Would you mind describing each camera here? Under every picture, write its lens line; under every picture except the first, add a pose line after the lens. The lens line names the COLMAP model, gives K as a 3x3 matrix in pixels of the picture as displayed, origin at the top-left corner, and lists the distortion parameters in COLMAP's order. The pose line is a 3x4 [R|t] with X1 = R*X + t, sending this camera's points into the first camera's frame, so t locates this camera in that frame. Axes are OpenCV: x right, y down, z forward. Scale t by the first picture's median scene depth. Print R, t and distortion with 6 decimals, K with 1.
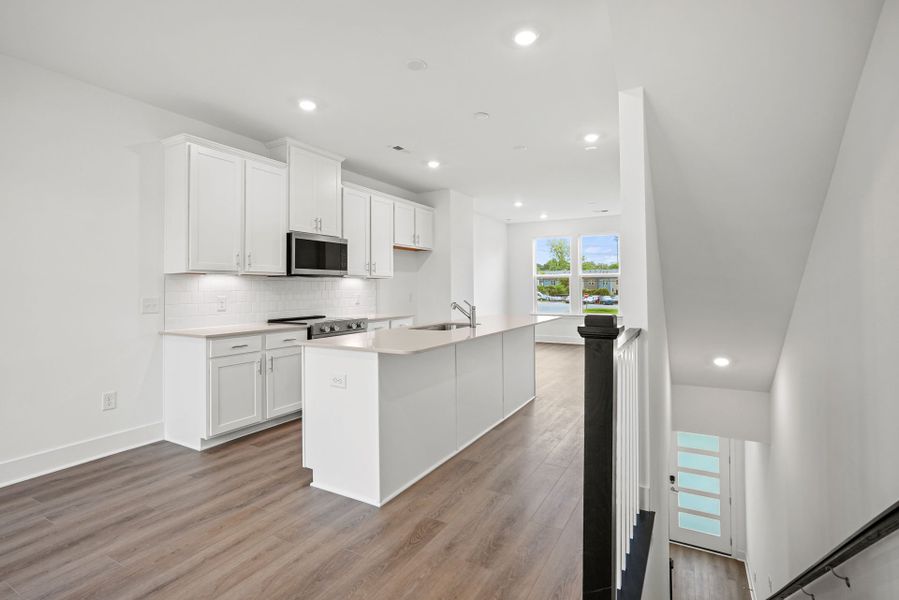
lens RADIAL K [[423.6, 0, 443.7], [0, 423.6, 288.7], [0, 0, 1]] dist [-0.001593, 0.000063]
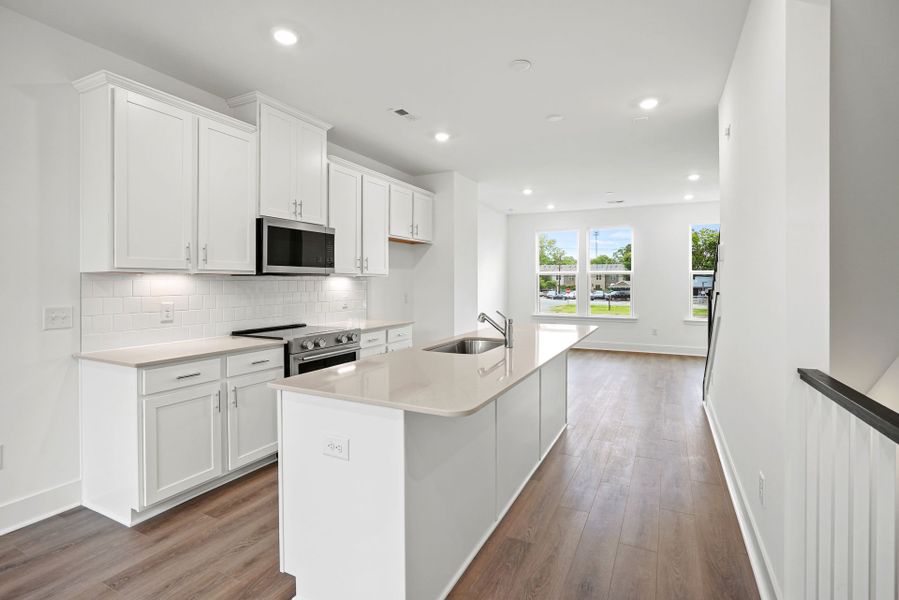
lens RADIAL K [[428.8, 0, 444.6], [0, 428.8, 289.1], [0, 0, 1]] dist [-0.024673, 0.011564]
pose [[0.998506, 0.005176, 0.054388, -0.085264], [-0.006045, 0.999856, 0.015827, -0.022223], [-0.054299, -0.016132, 0.998394, 0.247446]]
